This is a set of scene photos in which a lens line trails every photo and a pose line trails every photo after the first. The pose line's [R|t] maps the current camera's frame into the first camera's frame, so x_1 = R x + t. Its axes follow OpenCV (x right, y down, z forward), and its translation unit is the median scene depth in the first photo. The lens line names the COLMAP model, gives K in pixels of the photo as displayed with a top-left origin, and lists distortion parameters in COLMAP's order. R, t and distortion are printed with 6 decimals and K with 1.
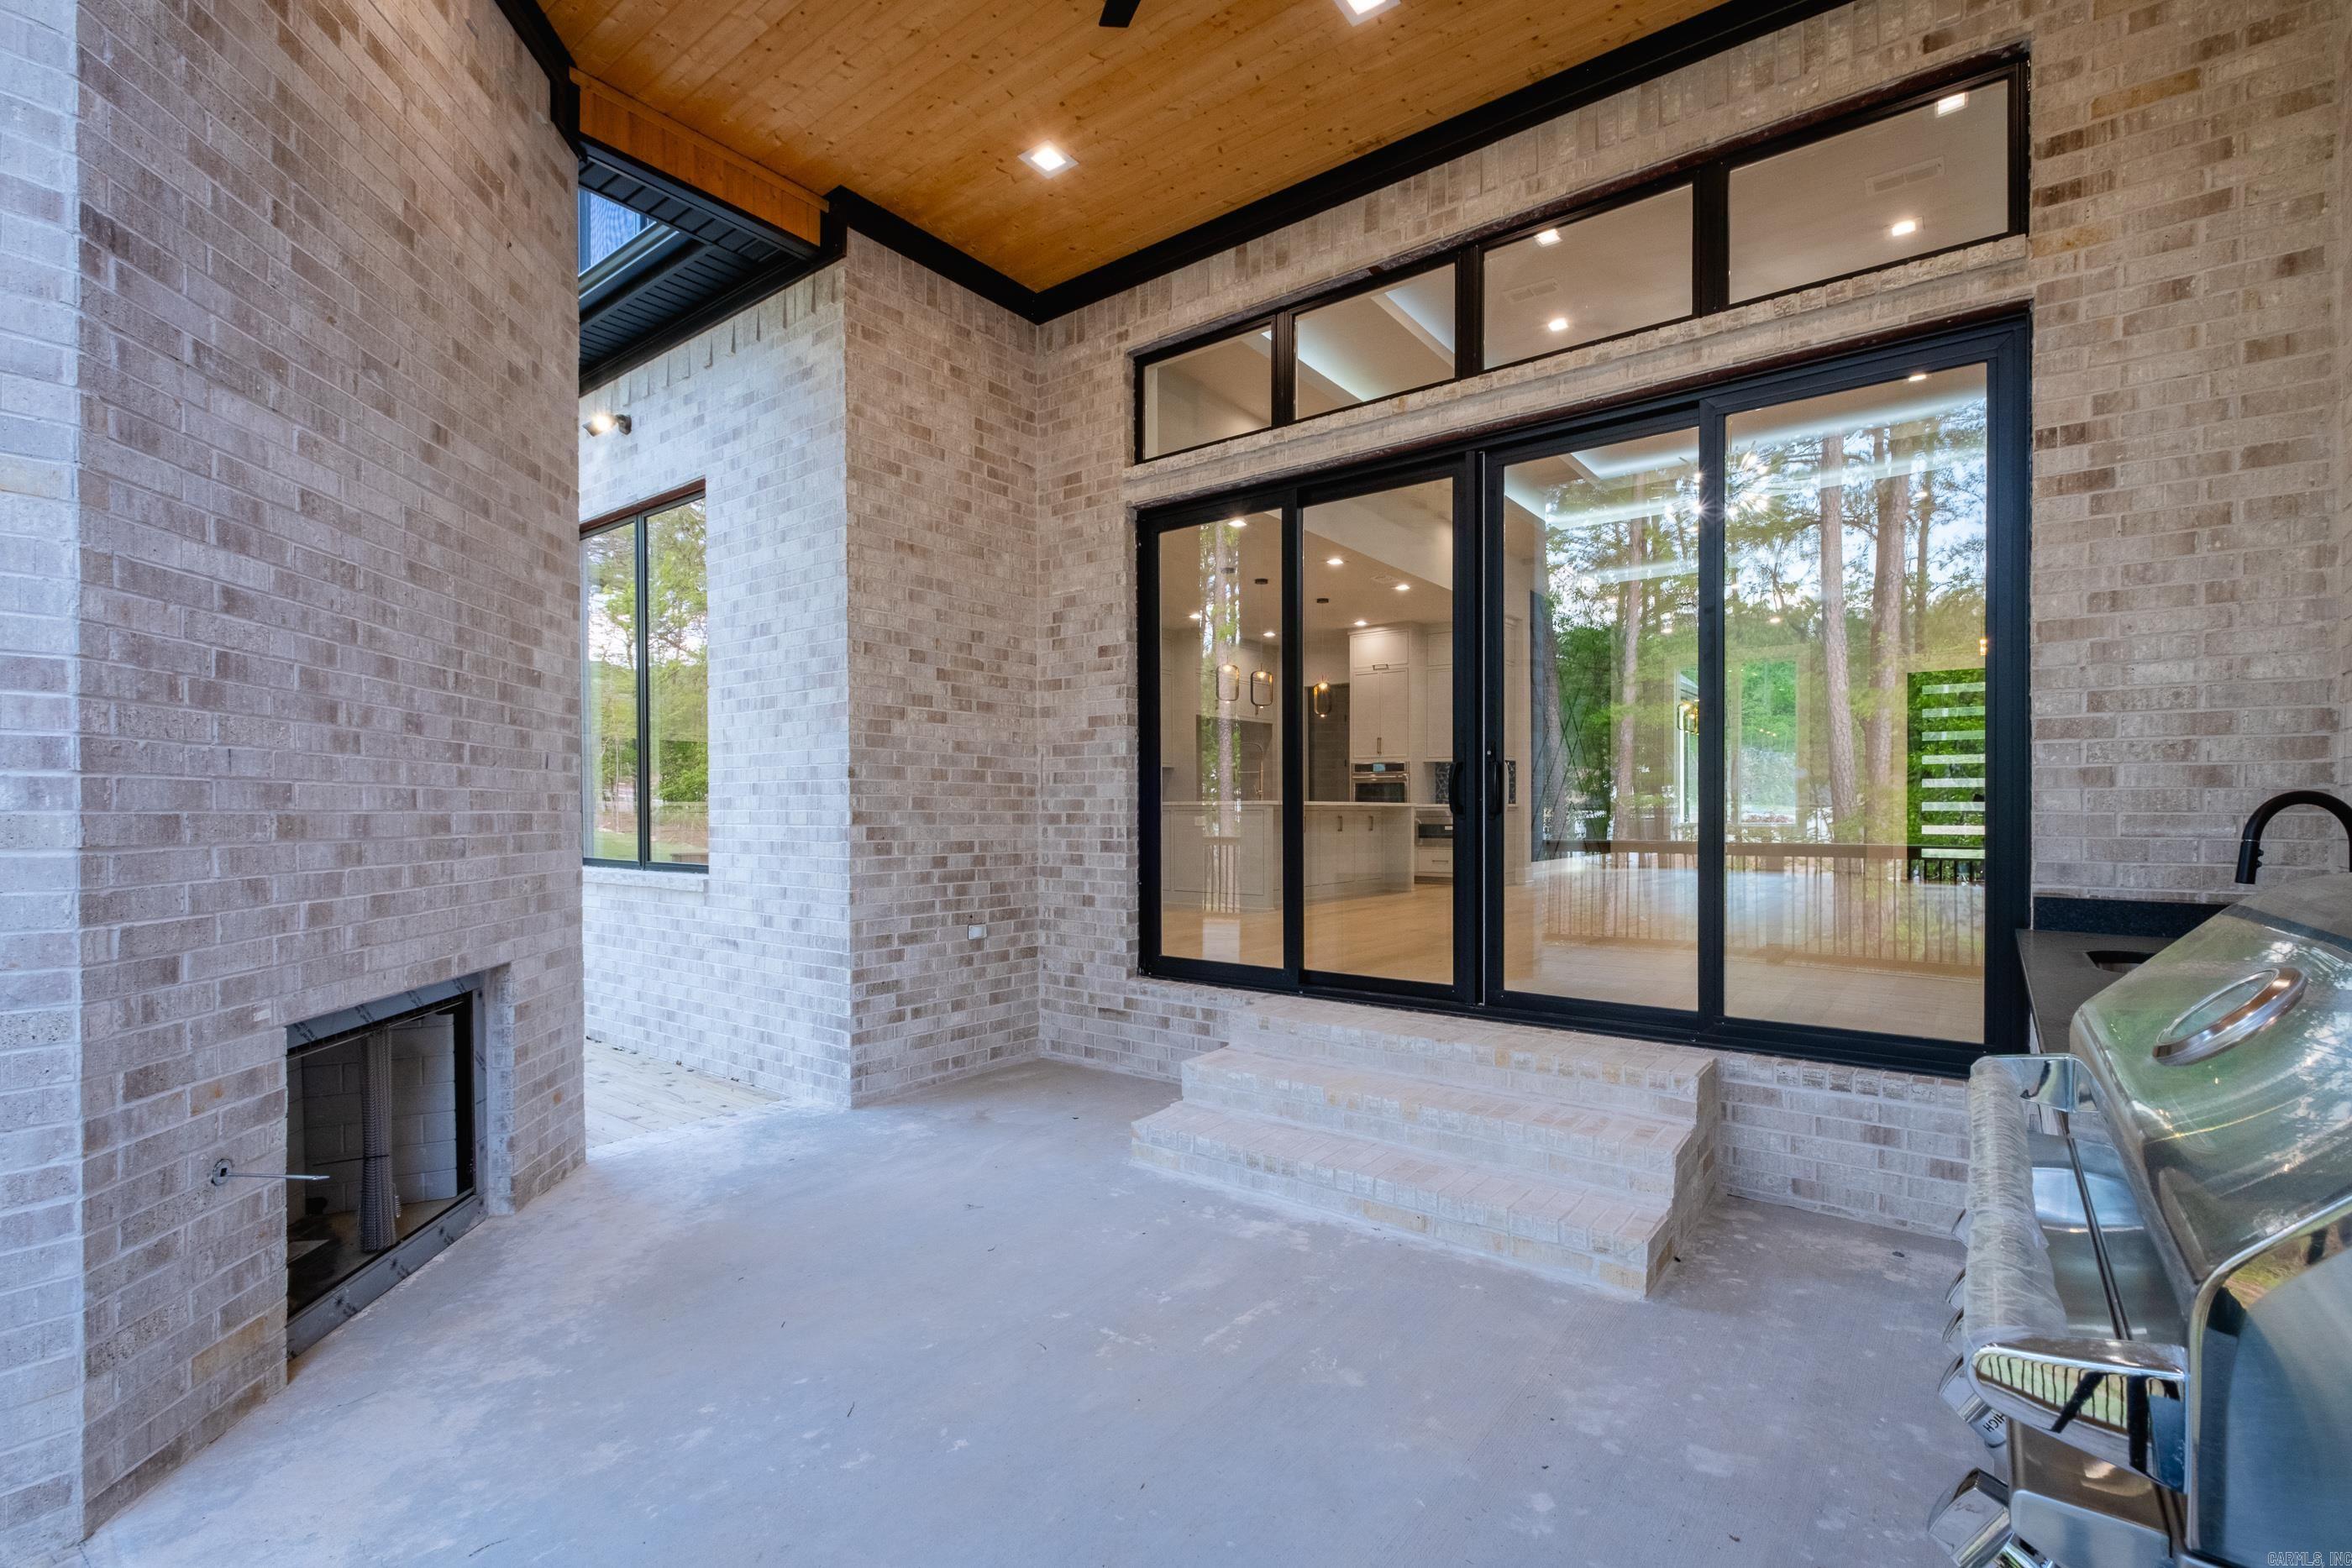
lens RADIAL K [[1031.4, 0, 1194.1], [0, 1031.4, 809.7], [0, 0, 1]] dist [0.006983, -0.002963]
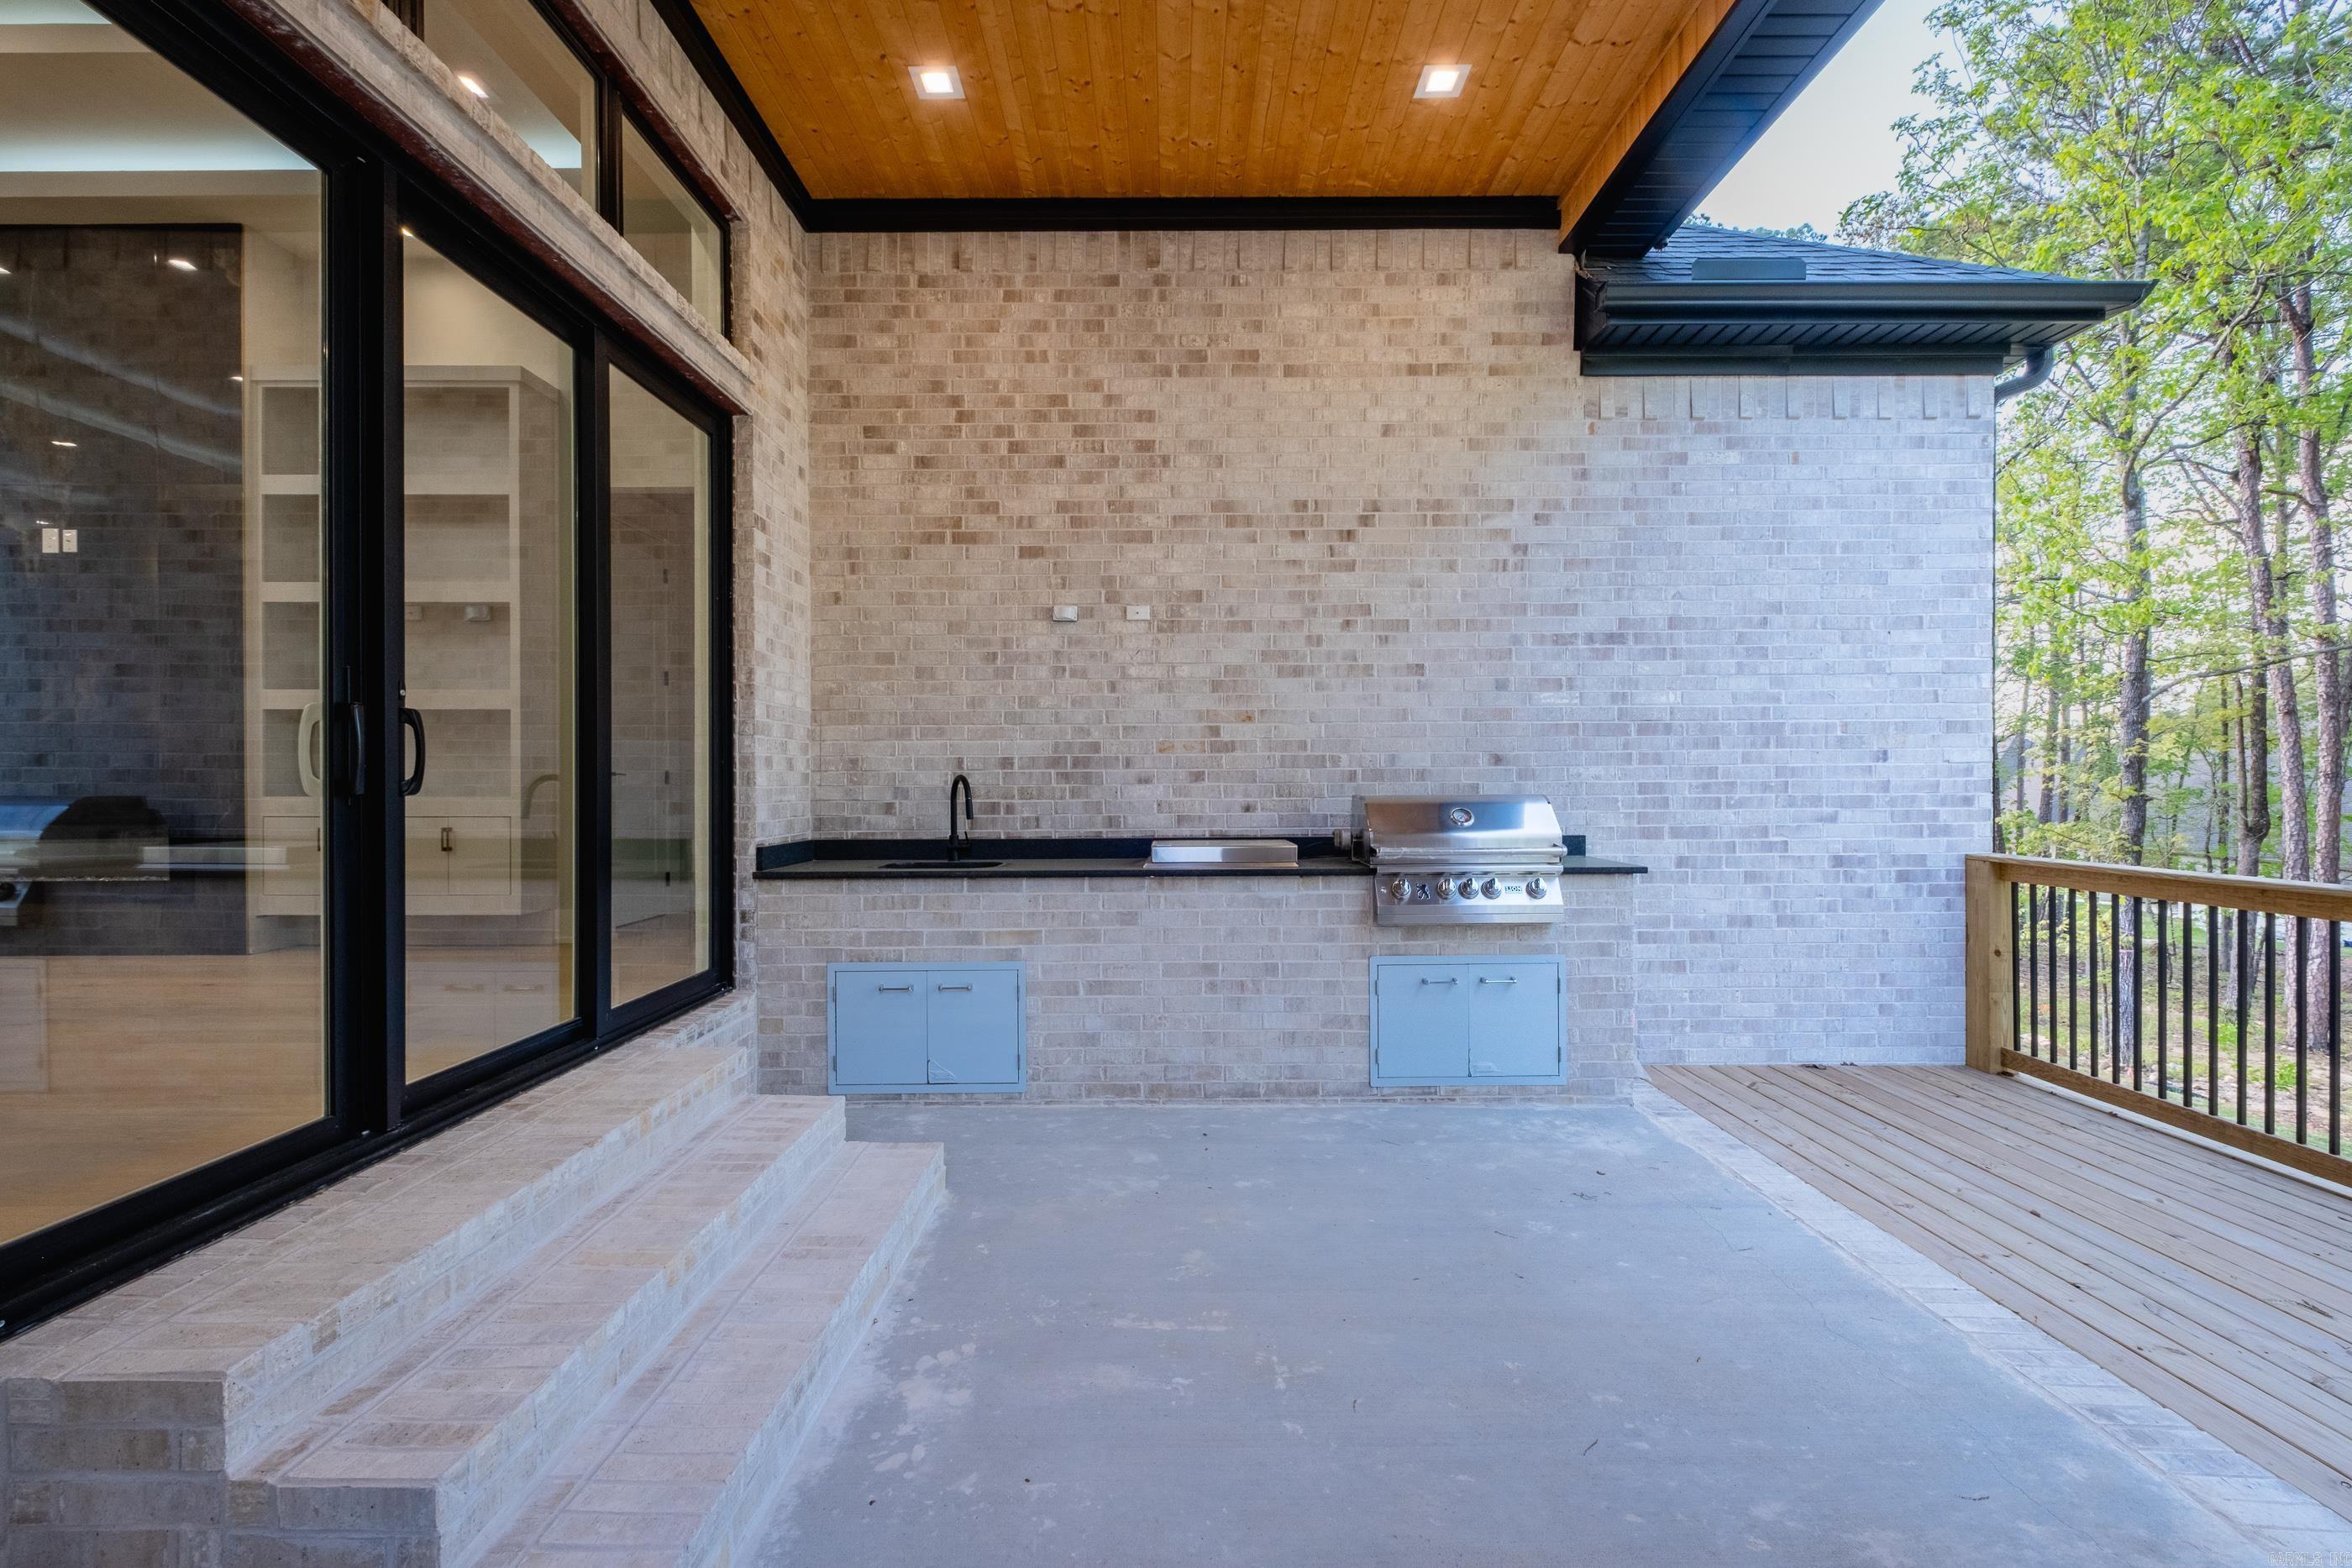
lens RADIAL K [[1031.4, 0, 1160.6], [0, 1031.4, 779.4], [0, 0, 1]] dist [0.006983, -0.002963]
pose [[-0.595515, 0.003685, 0.803336, -0.789725], [0.006655, 0.999978, 0.000346, -0.007965], [-0.803317, 0.005552, -0.595526, 1.733213]]
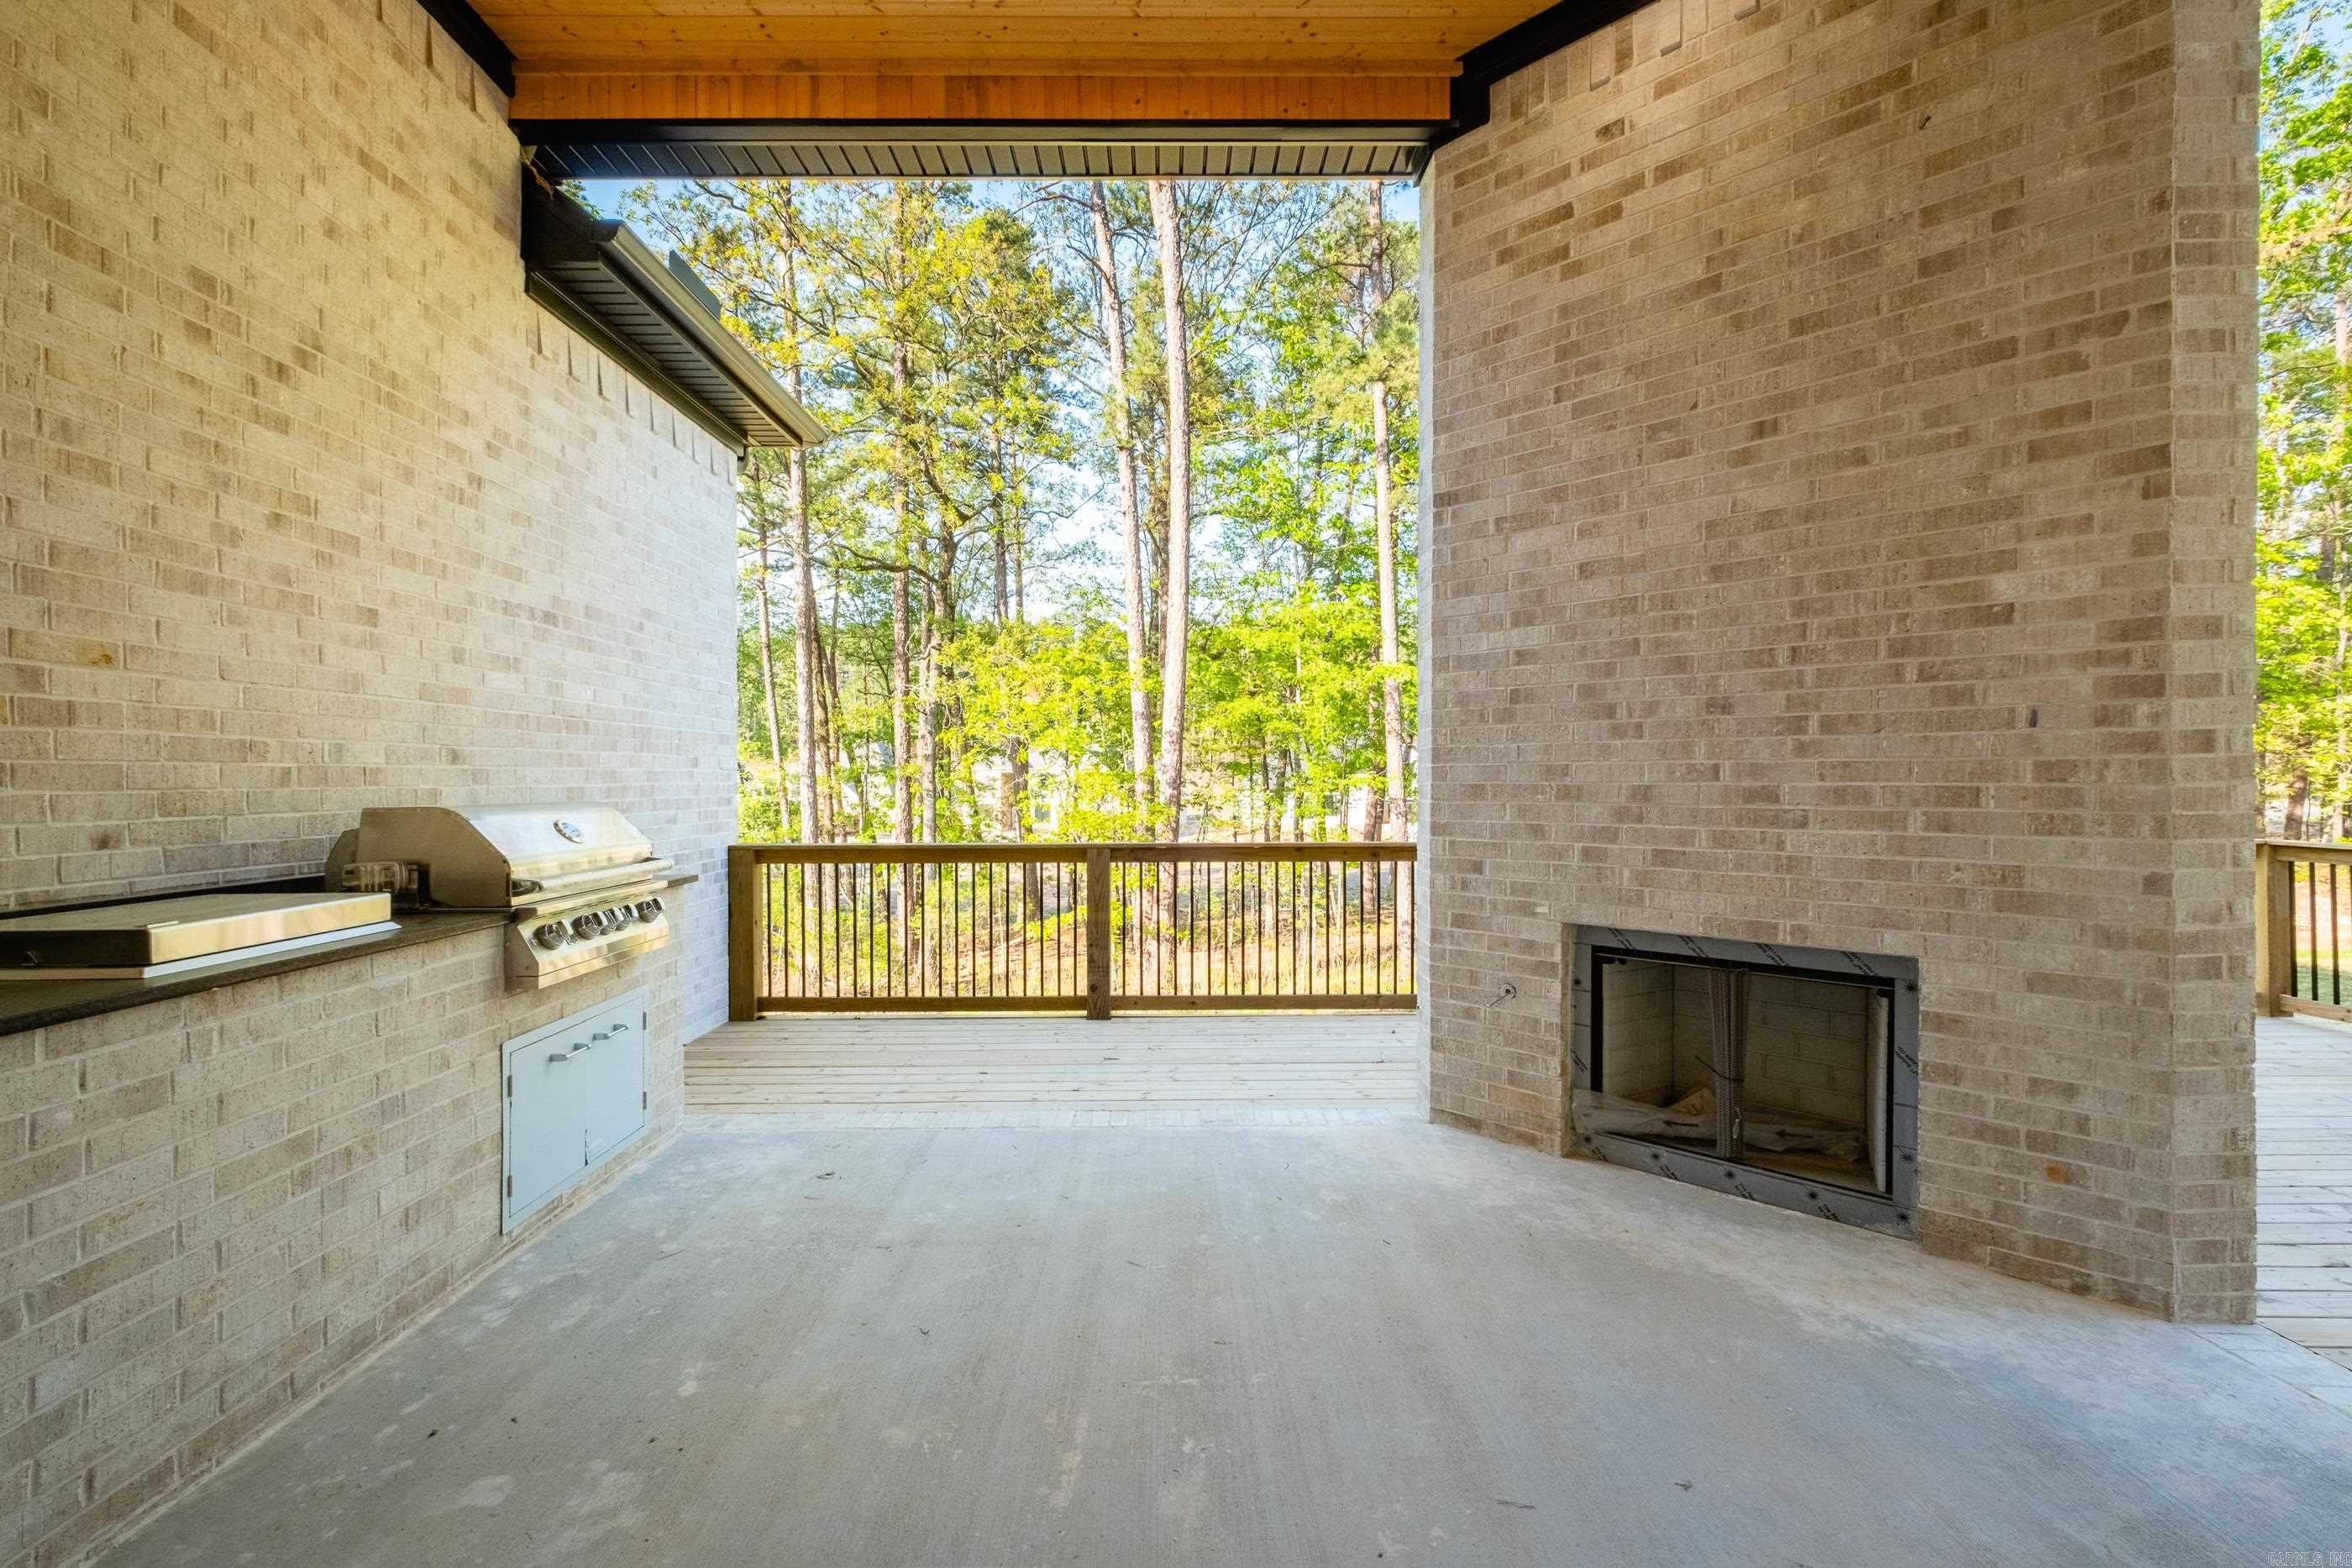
lens RADIAL K [[1031.4, 0, 1182.6], [0, 1031.4, 780.0], [0, 0, 1]] dist [0.006983, -0.002963]
pose [[-0.781934, 0.004682, -0.623343, 0.504771], [0.003403, 0.999989, 0.003244, -0.008530], [0.623352, 0.000415, -0.781941, 1.822109]]
